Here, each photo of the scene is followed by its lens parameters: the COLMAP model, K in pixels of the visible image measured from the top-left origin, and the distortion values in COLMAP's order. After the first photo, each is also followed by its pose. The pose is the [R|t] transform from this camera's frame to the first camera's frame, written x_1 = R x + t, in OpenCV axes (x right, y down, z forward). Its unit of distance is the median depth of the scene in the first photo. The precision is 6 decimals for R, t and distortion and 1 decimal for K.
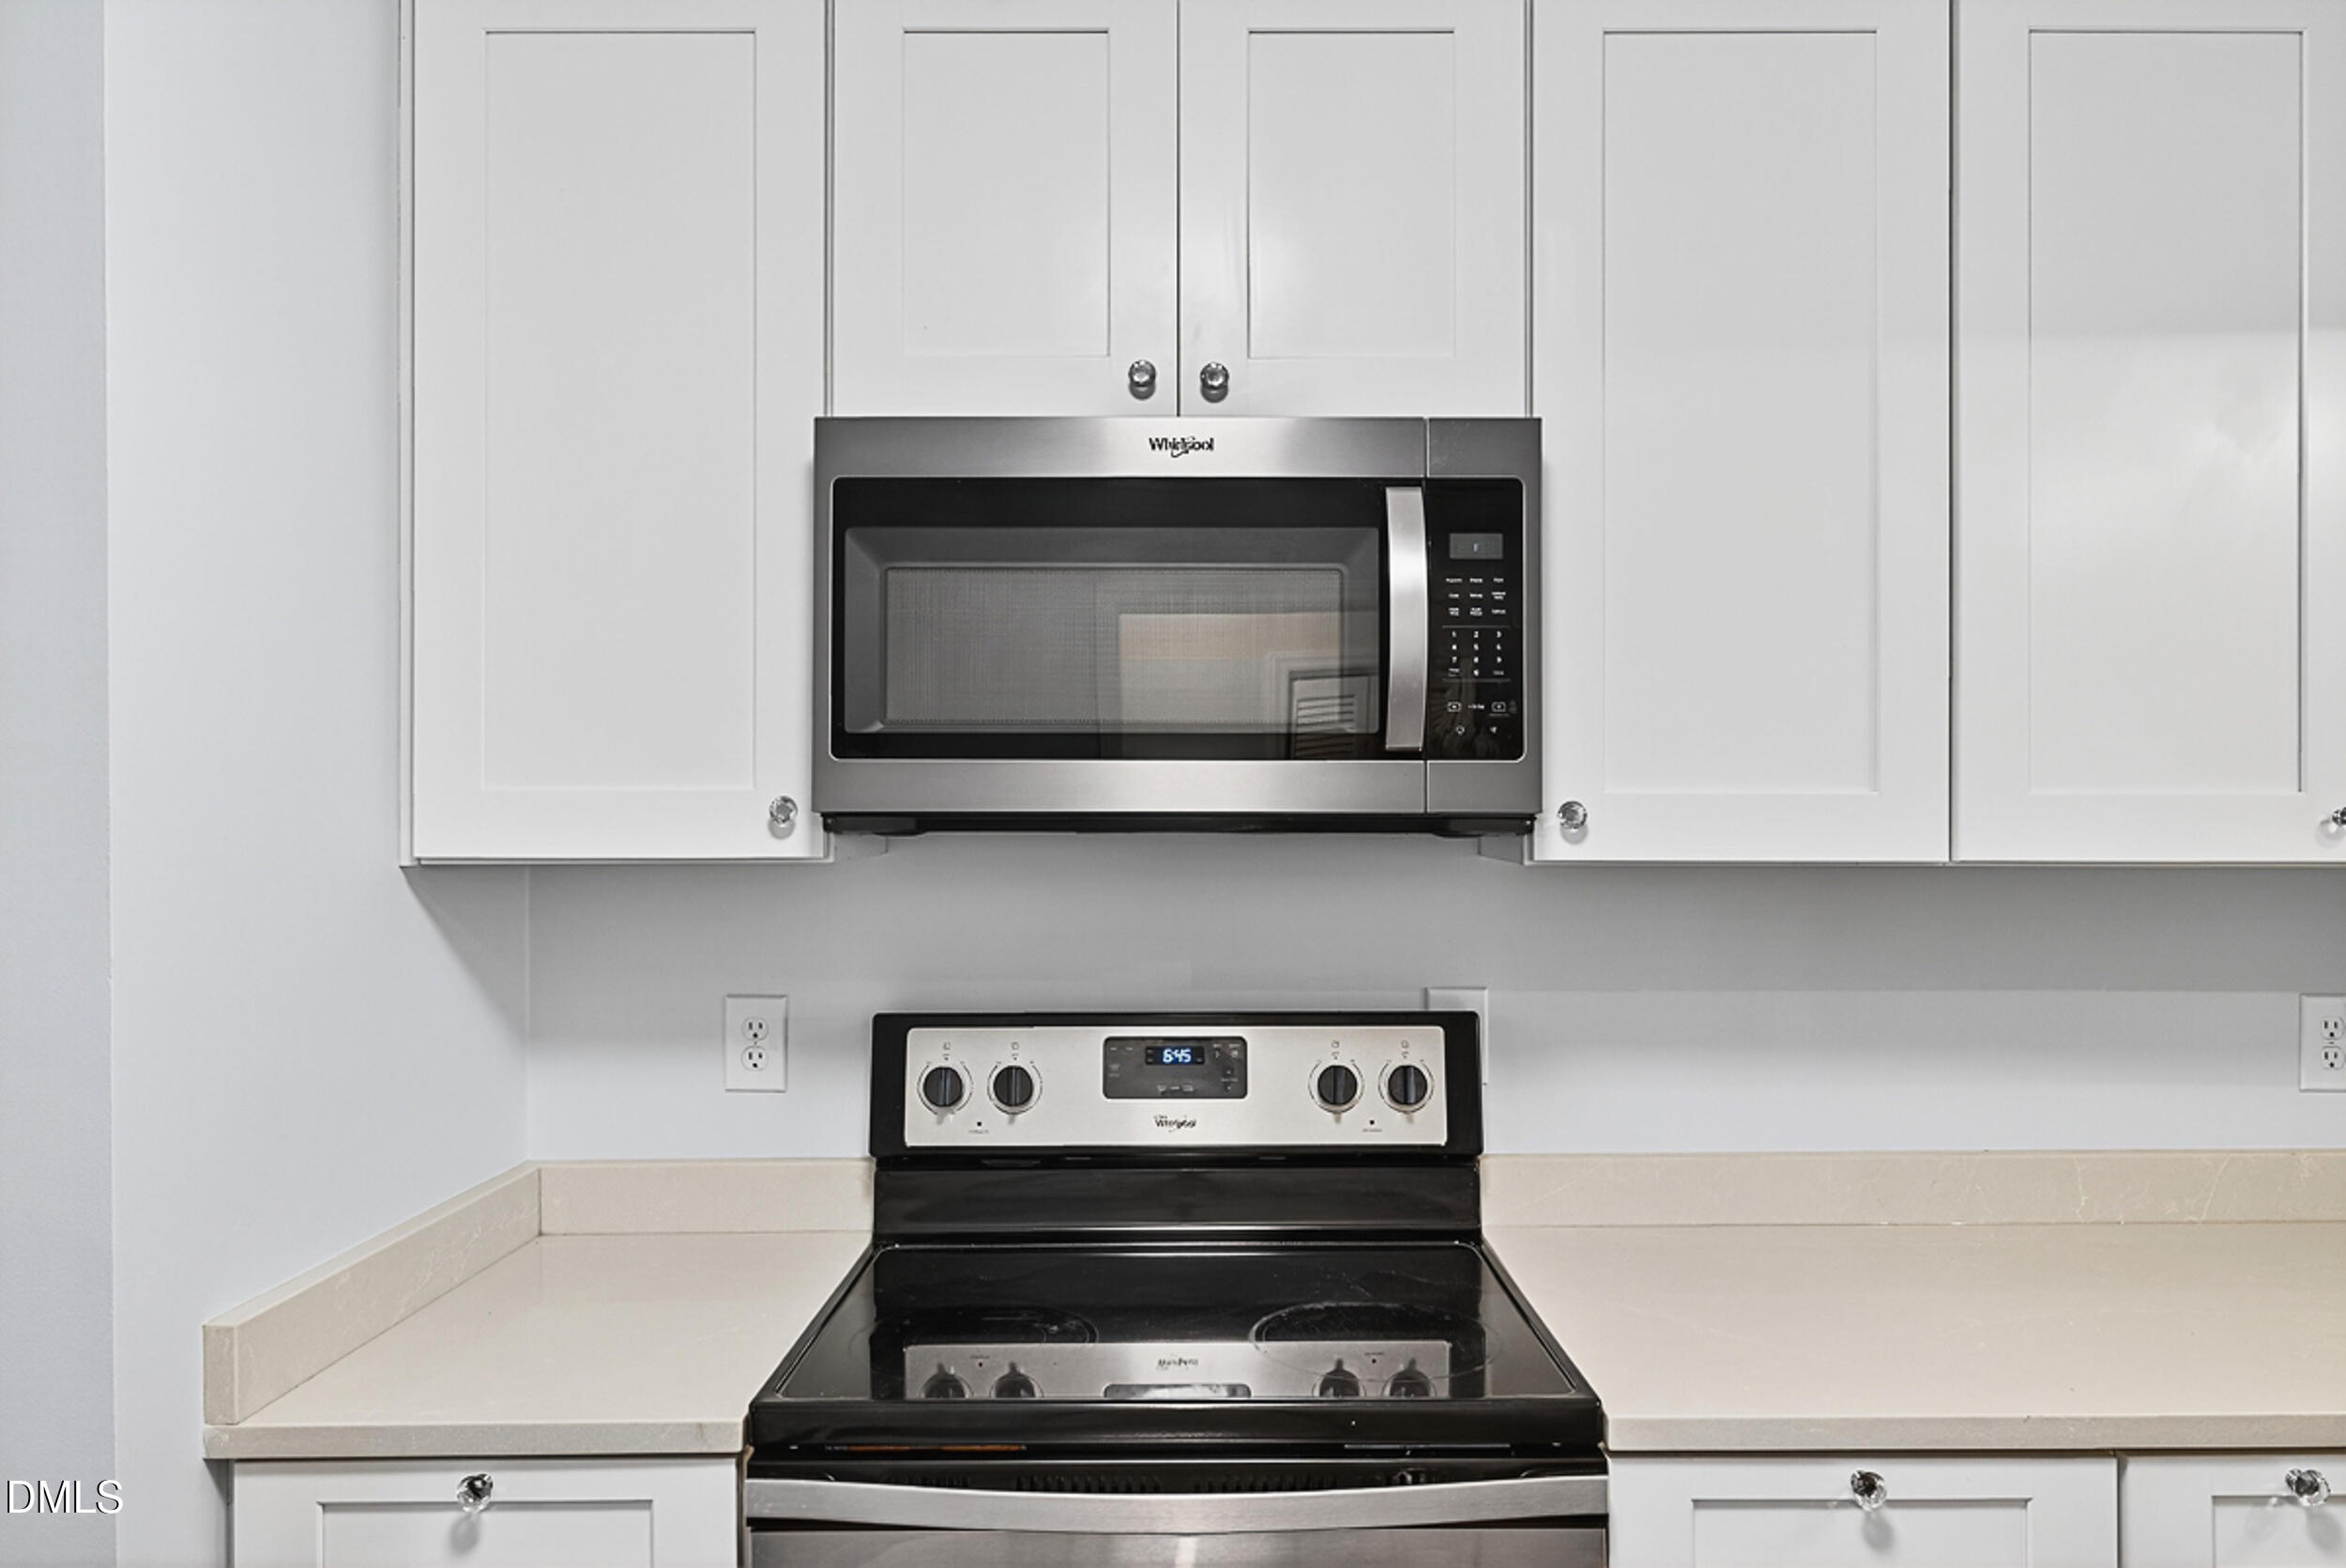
lens RADIAL K [[1028.1, 0, 1195.9], [0, 1028.1, 844.9], [0, 0, 1]] dist [-0.004938, -0.000709]
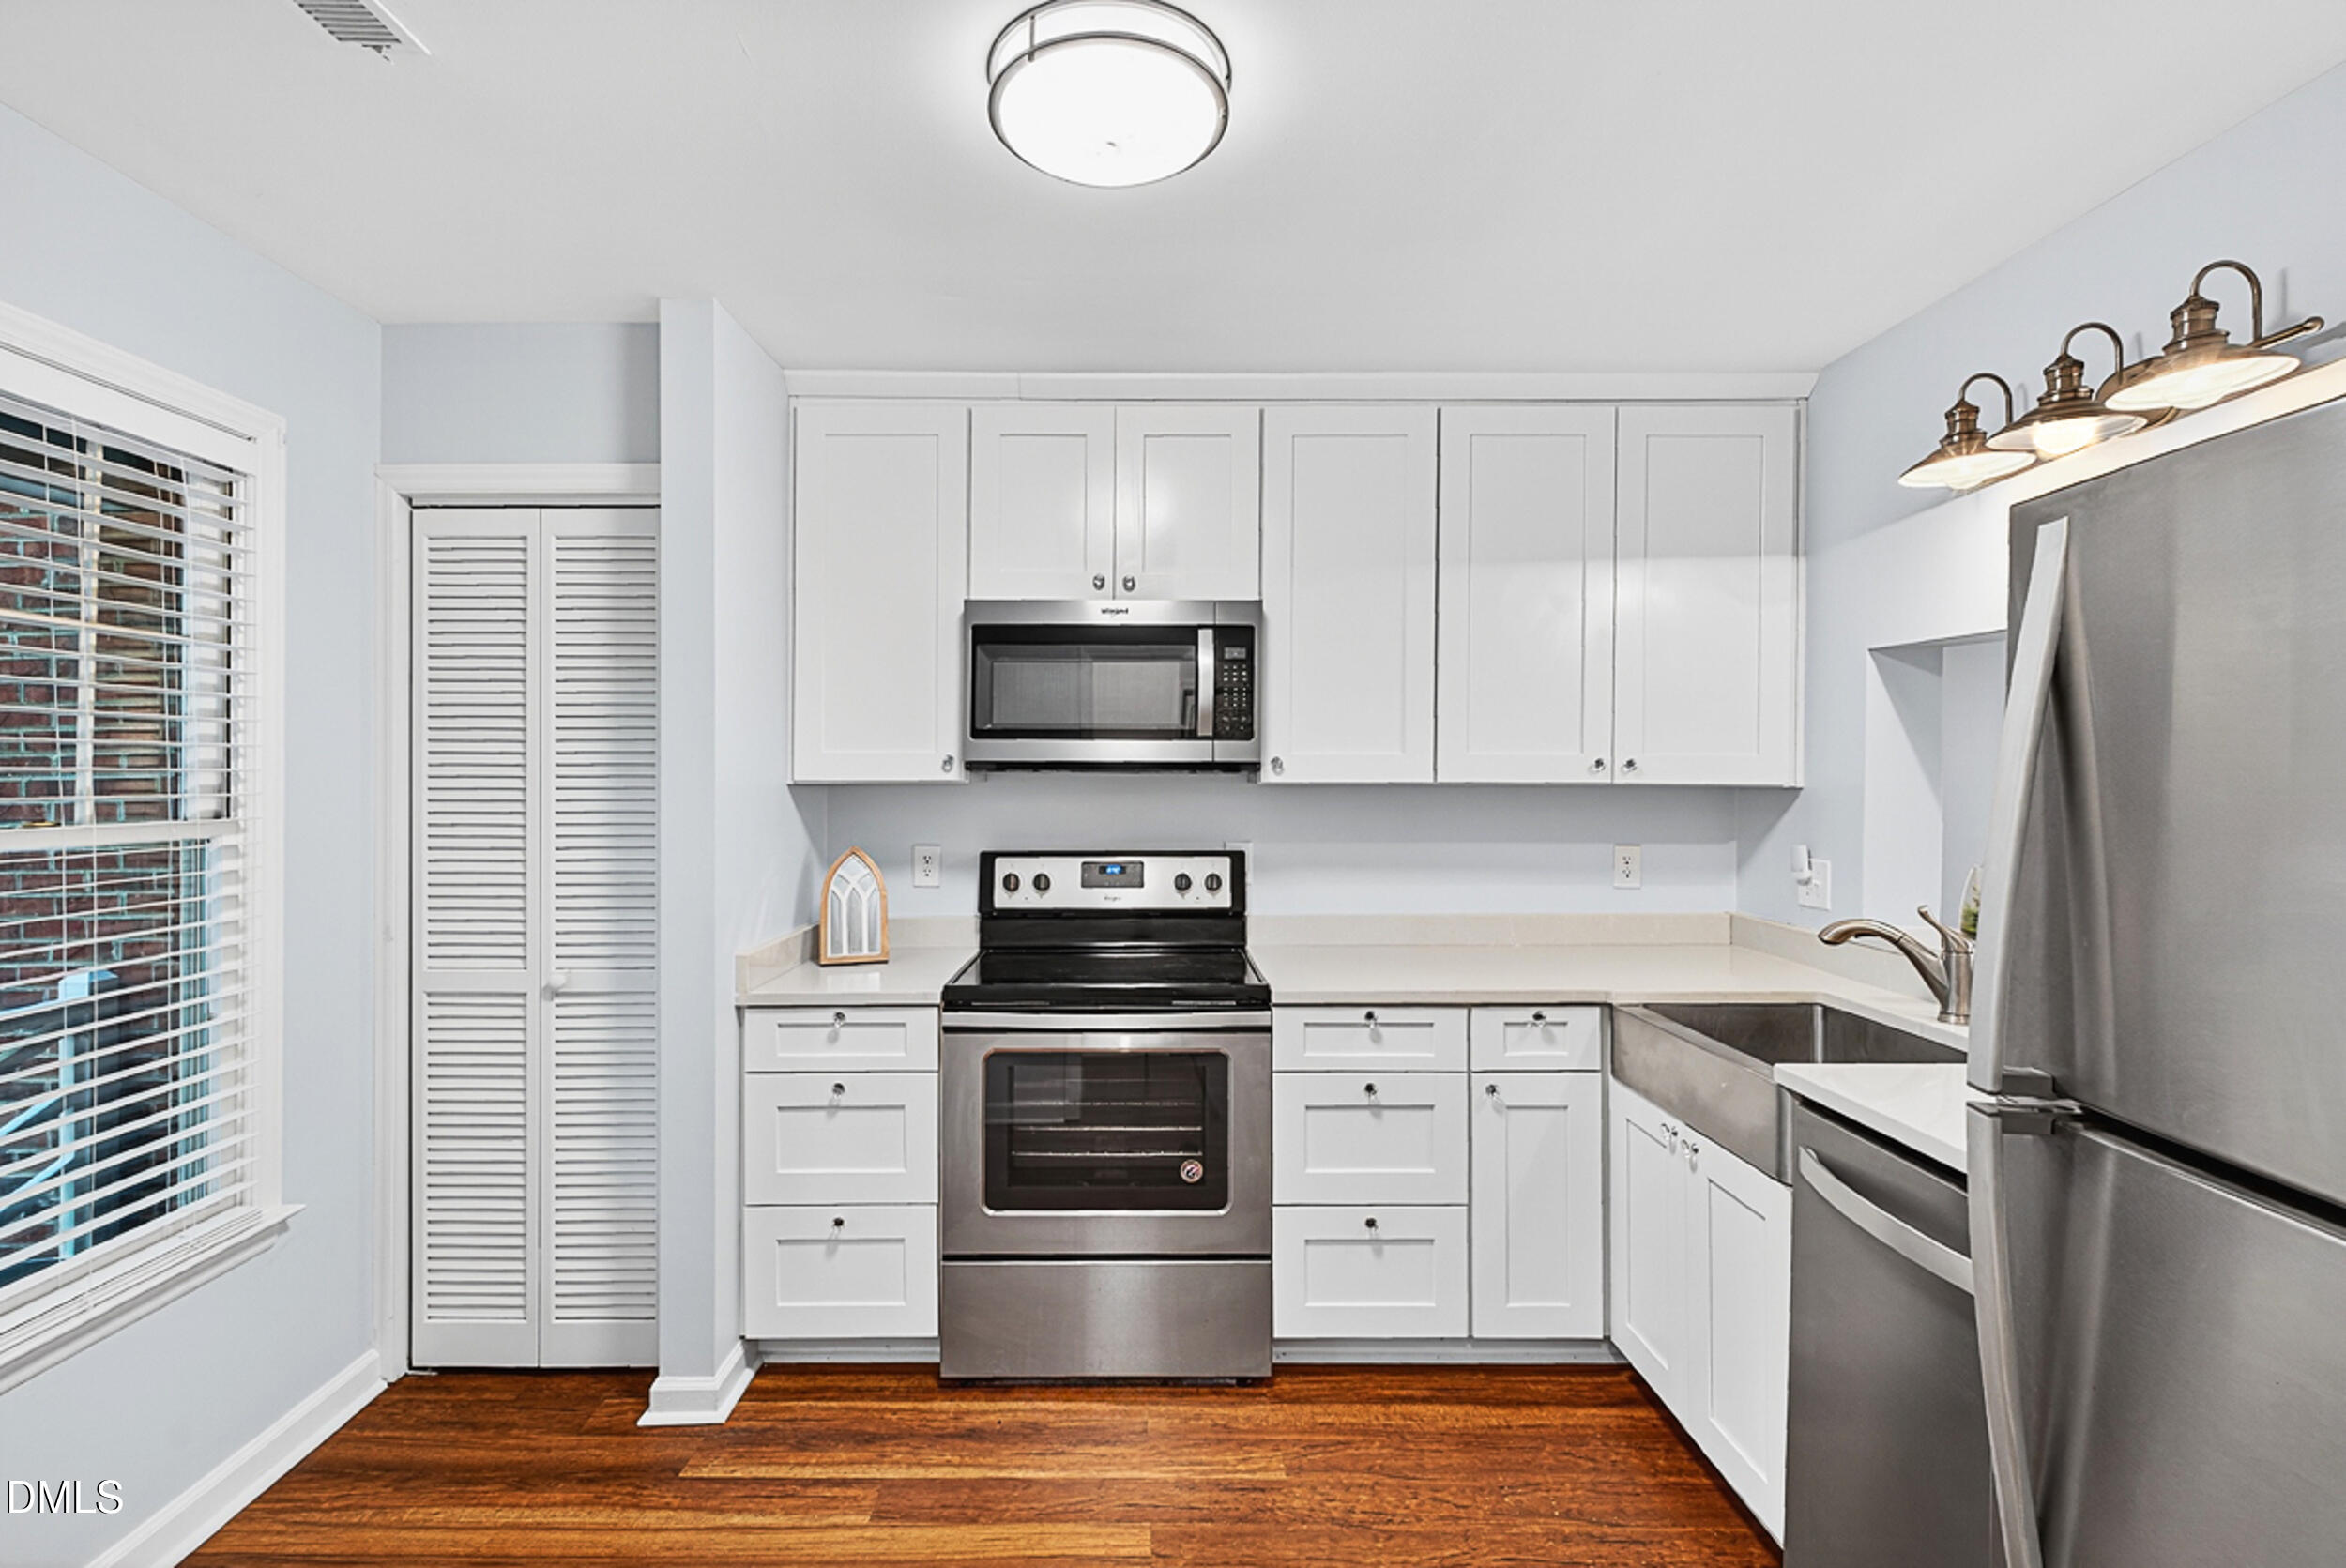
lens RADIAL K [[1028.1, 0, 1171.4], [0, 1028.1, 779.4], [0, 0, 1]] dist [-0.004938, -0.000709]
pose [[0.999918, 0.002204, -0.012645, 0.149877], [-0.002854, 0.998660, -0.051681, 0.132332], [0.012514, 0.051713, 0.998584, -1.390819]]
